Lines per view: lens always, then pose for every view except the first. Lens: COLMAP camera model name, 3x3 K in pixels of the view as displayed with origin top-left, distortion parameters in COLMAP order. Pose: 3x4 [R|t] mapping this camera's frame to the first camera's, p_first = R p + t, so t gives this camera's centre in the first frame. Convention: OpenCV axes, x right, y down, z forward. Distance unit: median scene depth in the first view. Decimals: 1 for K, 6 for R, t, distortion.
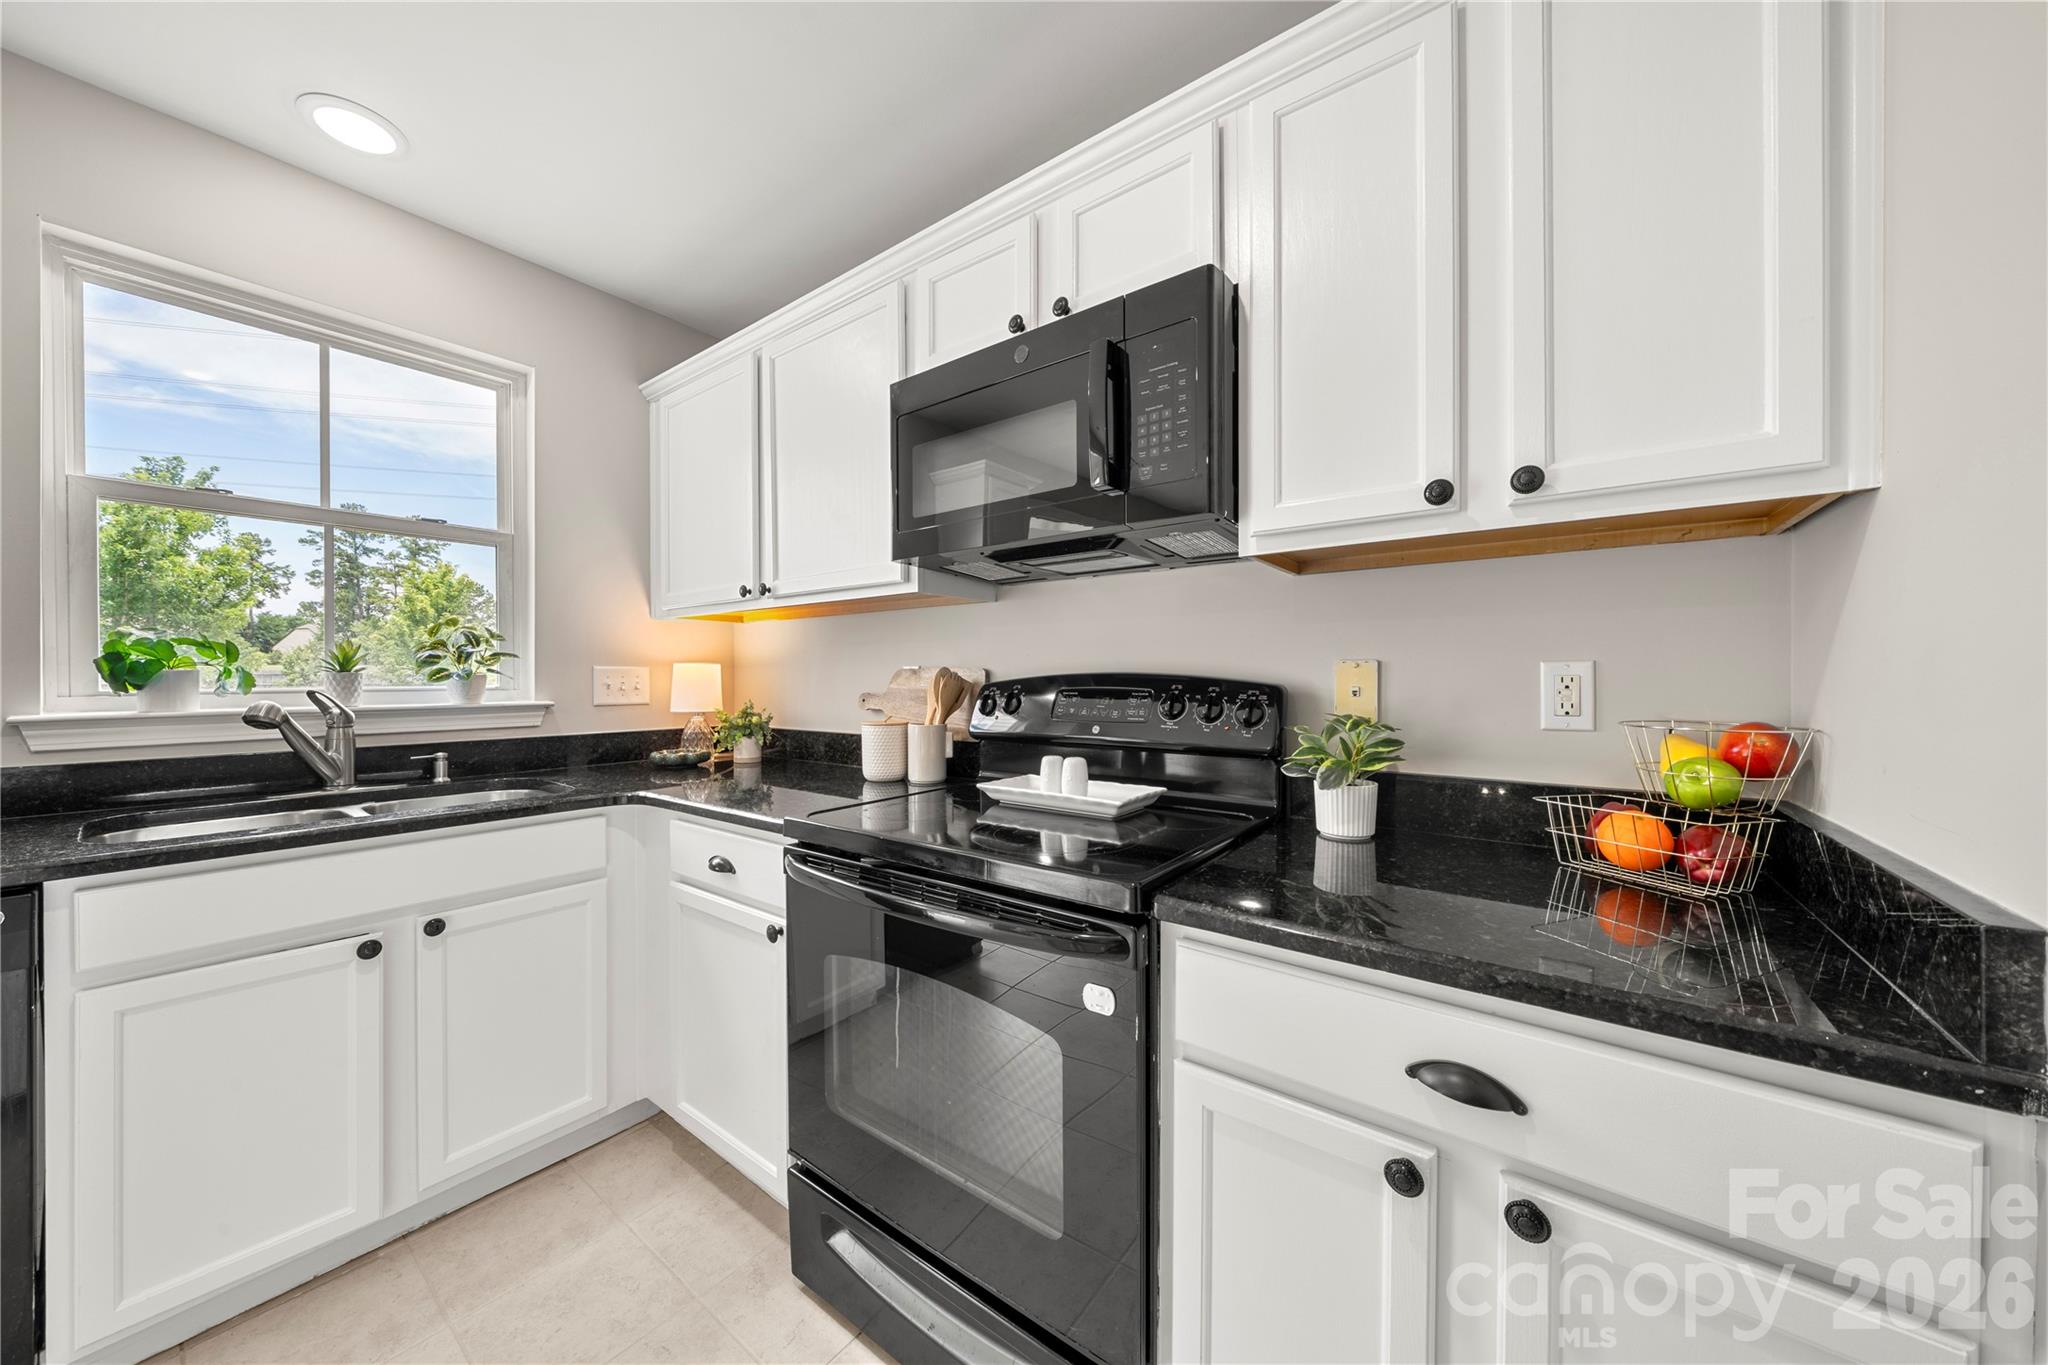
lens RADIAL K [[690.6, 0, 1017.7], [0, 690.6, 681.6], [0, 0, 1]] dist [-0.004240, -0.000007]
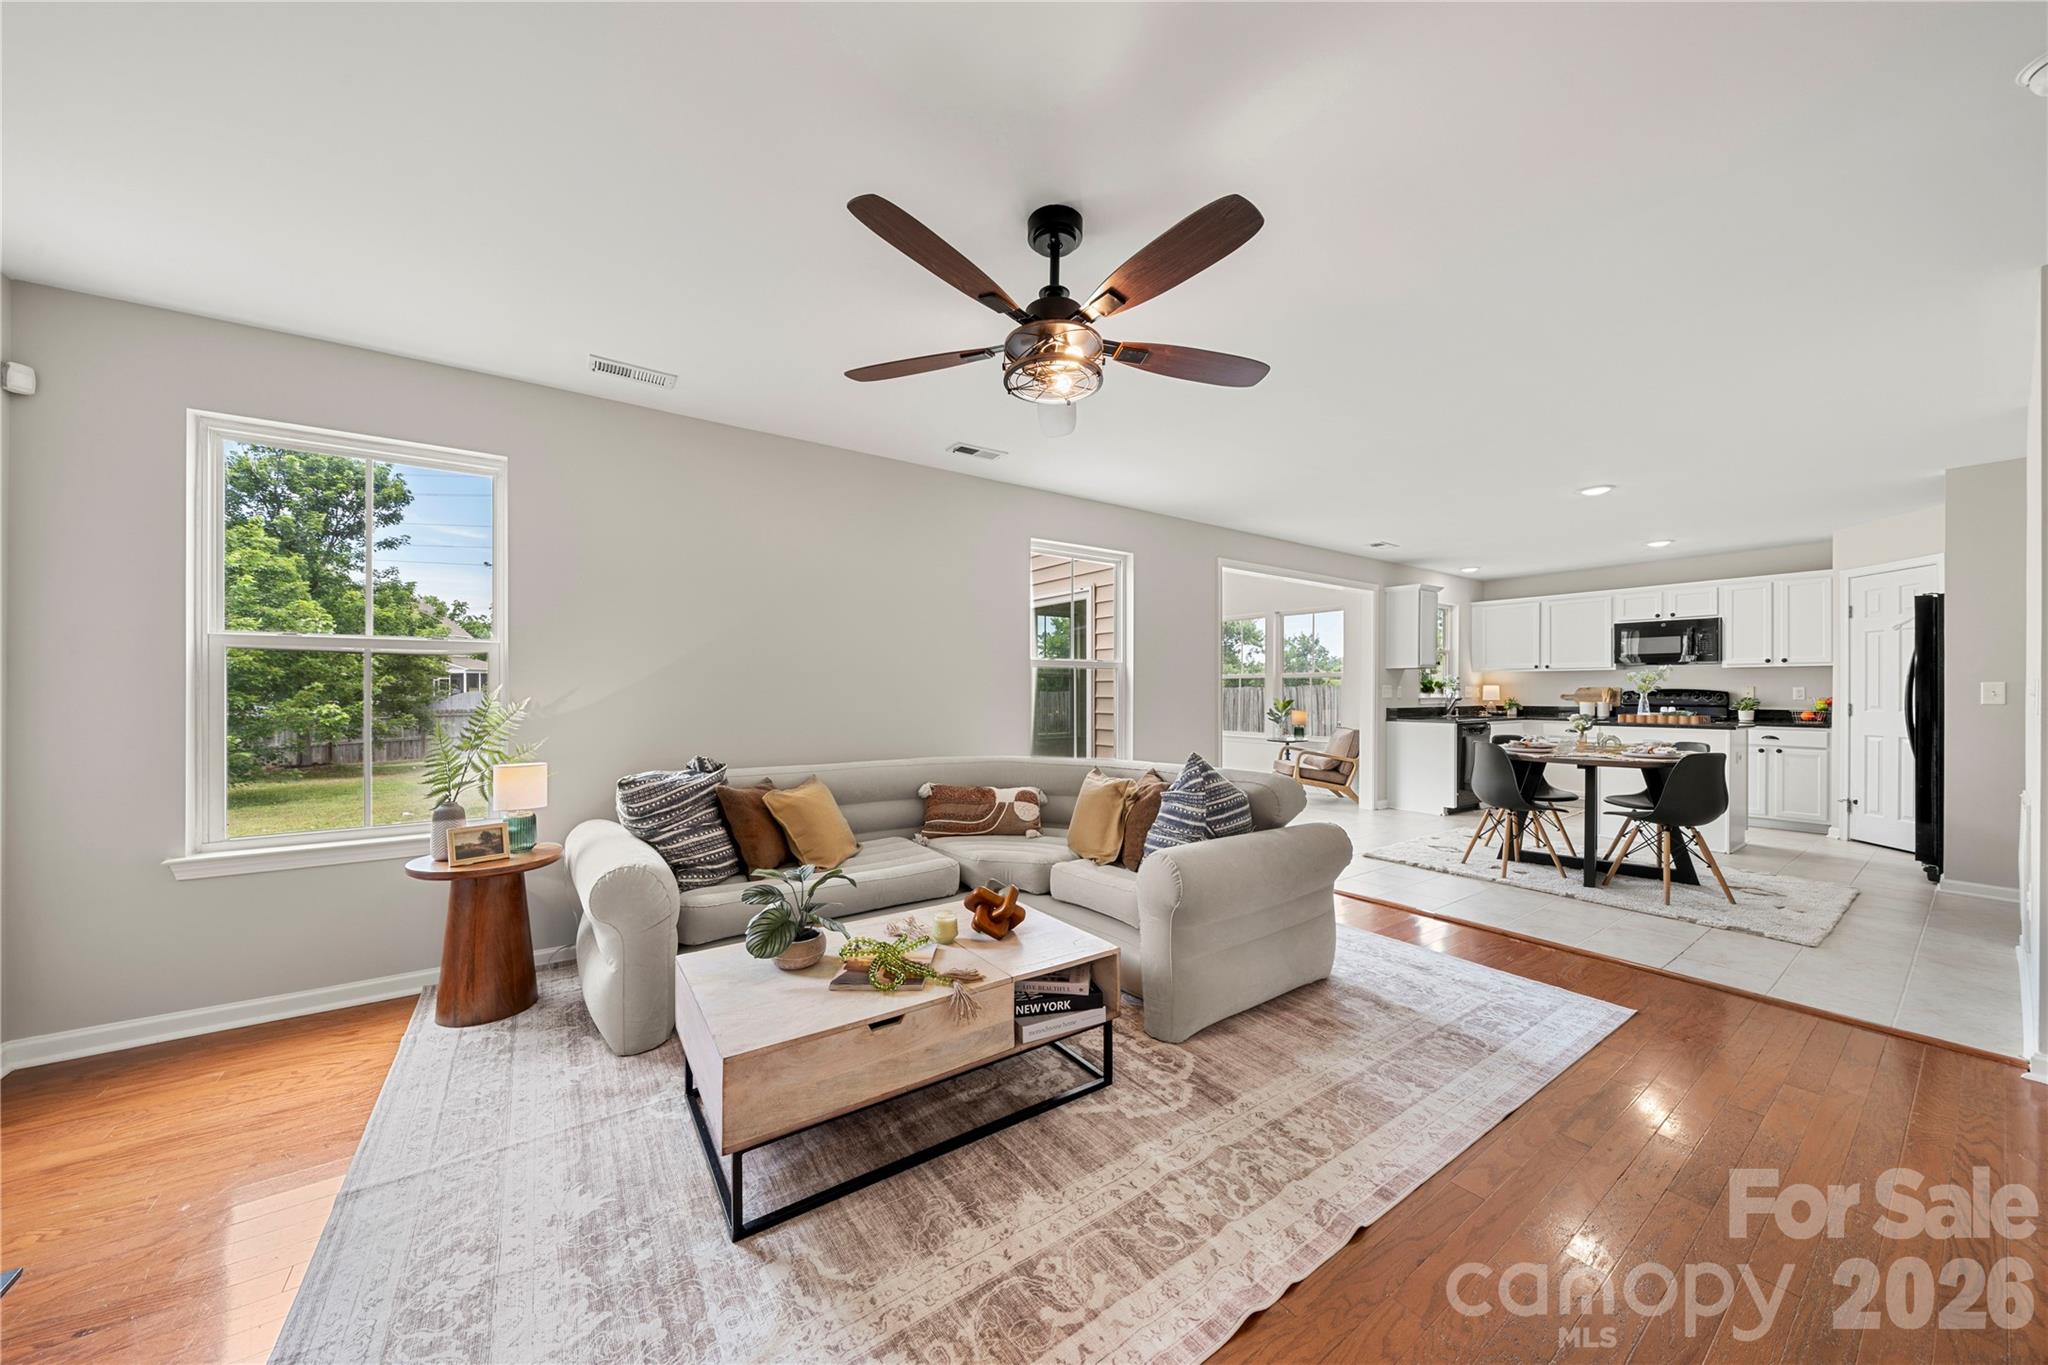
lens RADIAL K [[691.0, 0, 1021.0], [0, 691.0, 690.6], [0, 0, 1]] dist [-0.005112, -0.000137]
pose [[0.953051, 0.001255, -0.302808, -2.474762], [-0.002774, 0.999986, -0.004587, 0.028562], [0.302797, 0.005212, 0.953041, -4.367311]]
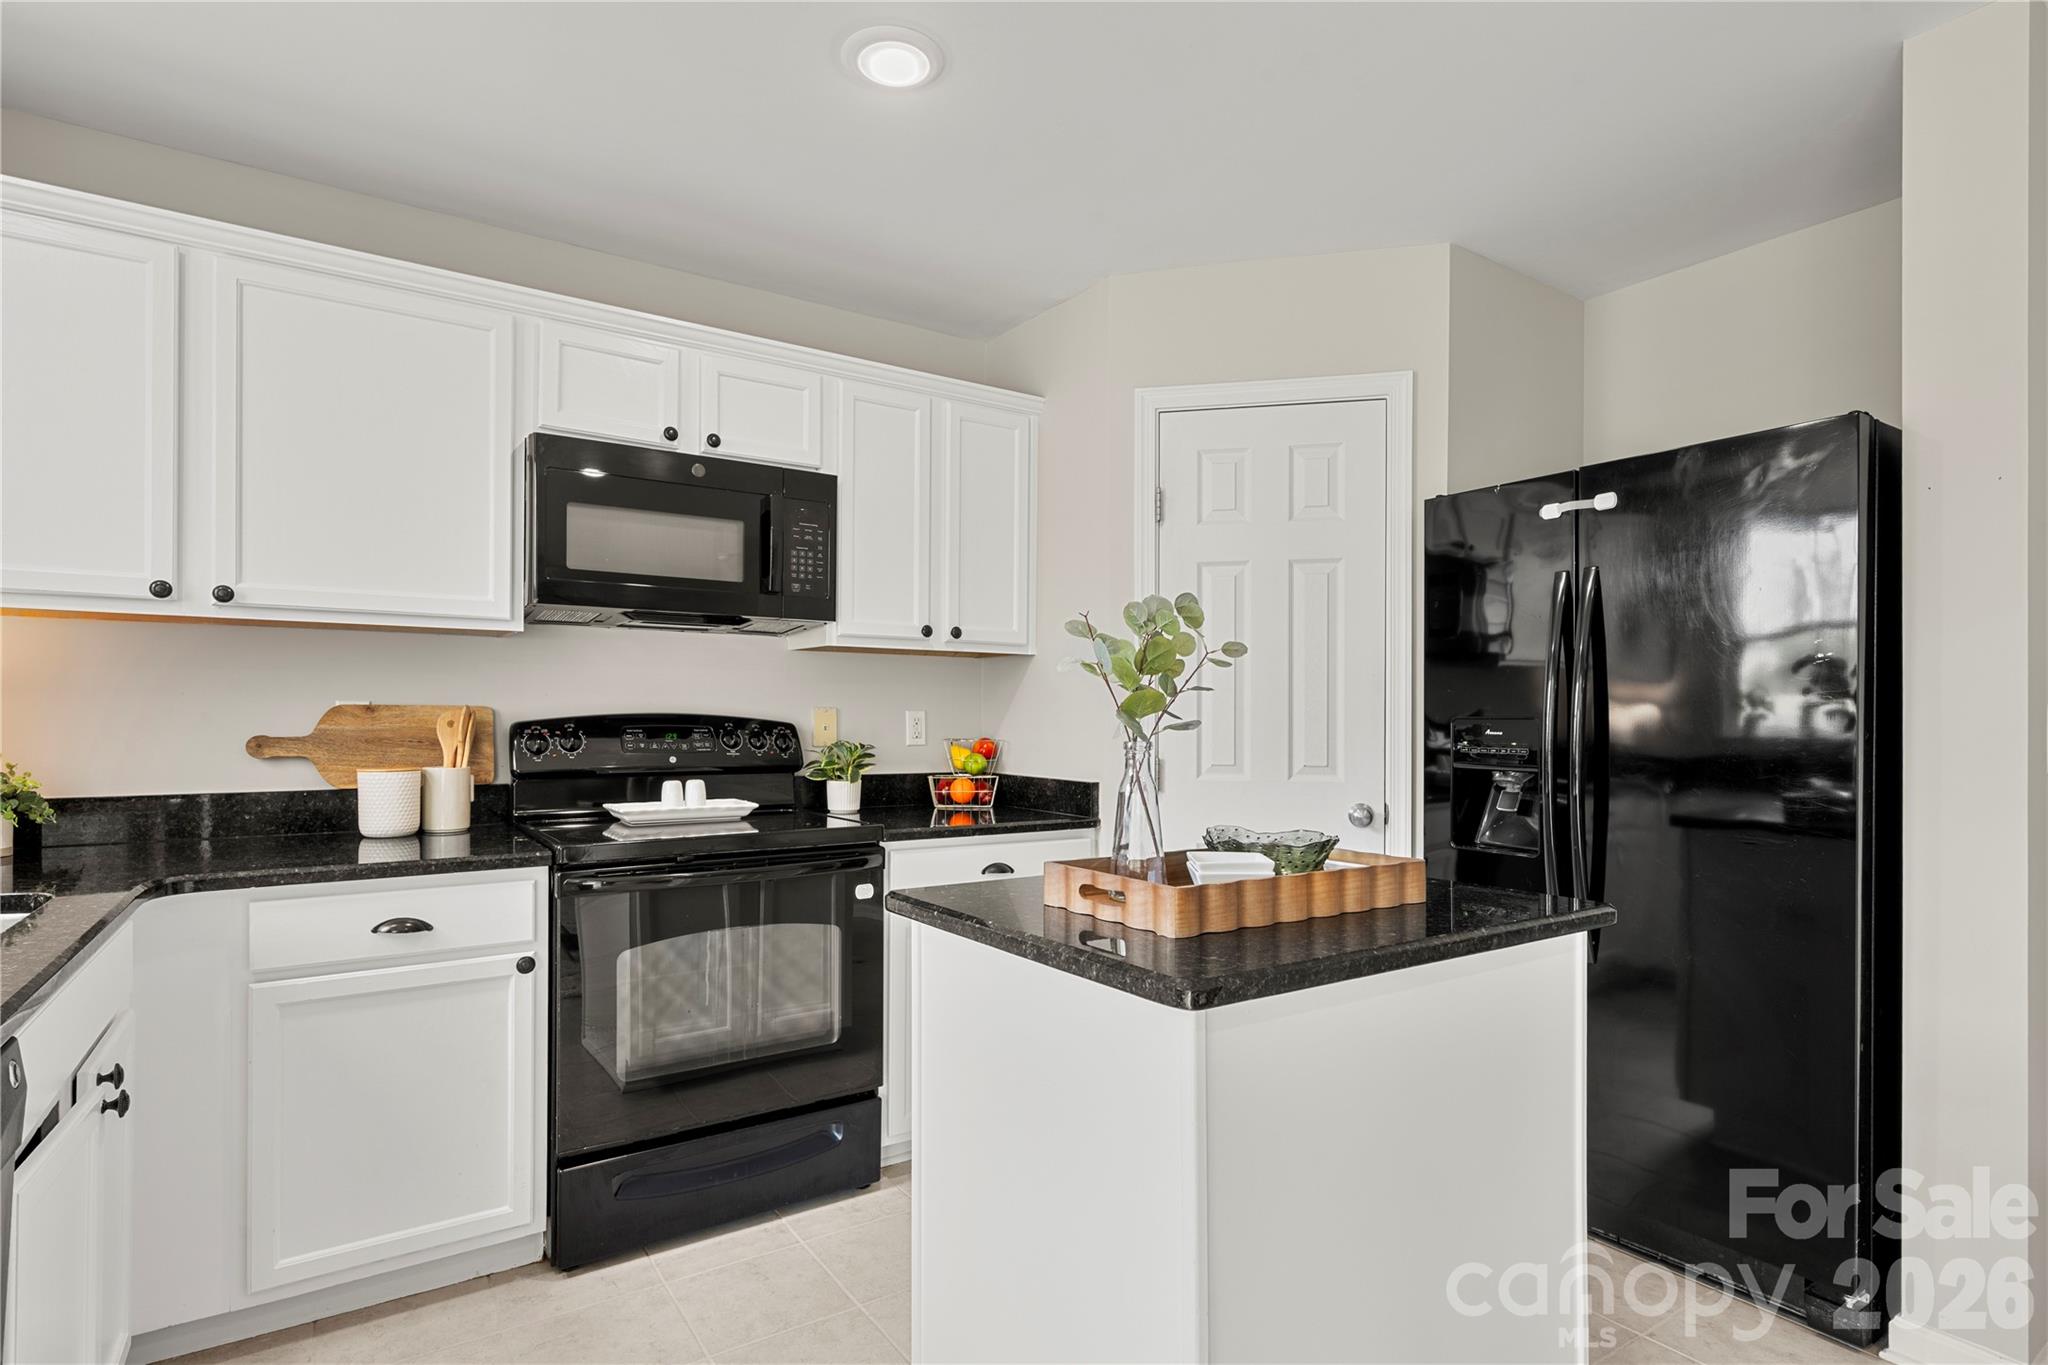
lens RADIAL K [[1031.5, 0, 1019.5], [0, 1031.5, 717.2], [0, 0, 1]] dist [-0.001509, 0.000025]
pose [[0.326920, 0.002506, 0.945049, -1.397829], [-0.001209, 0.999997, -0.002233, -0.003090], [-0.945051, -0.000412, 0.326922, -0.182256]]
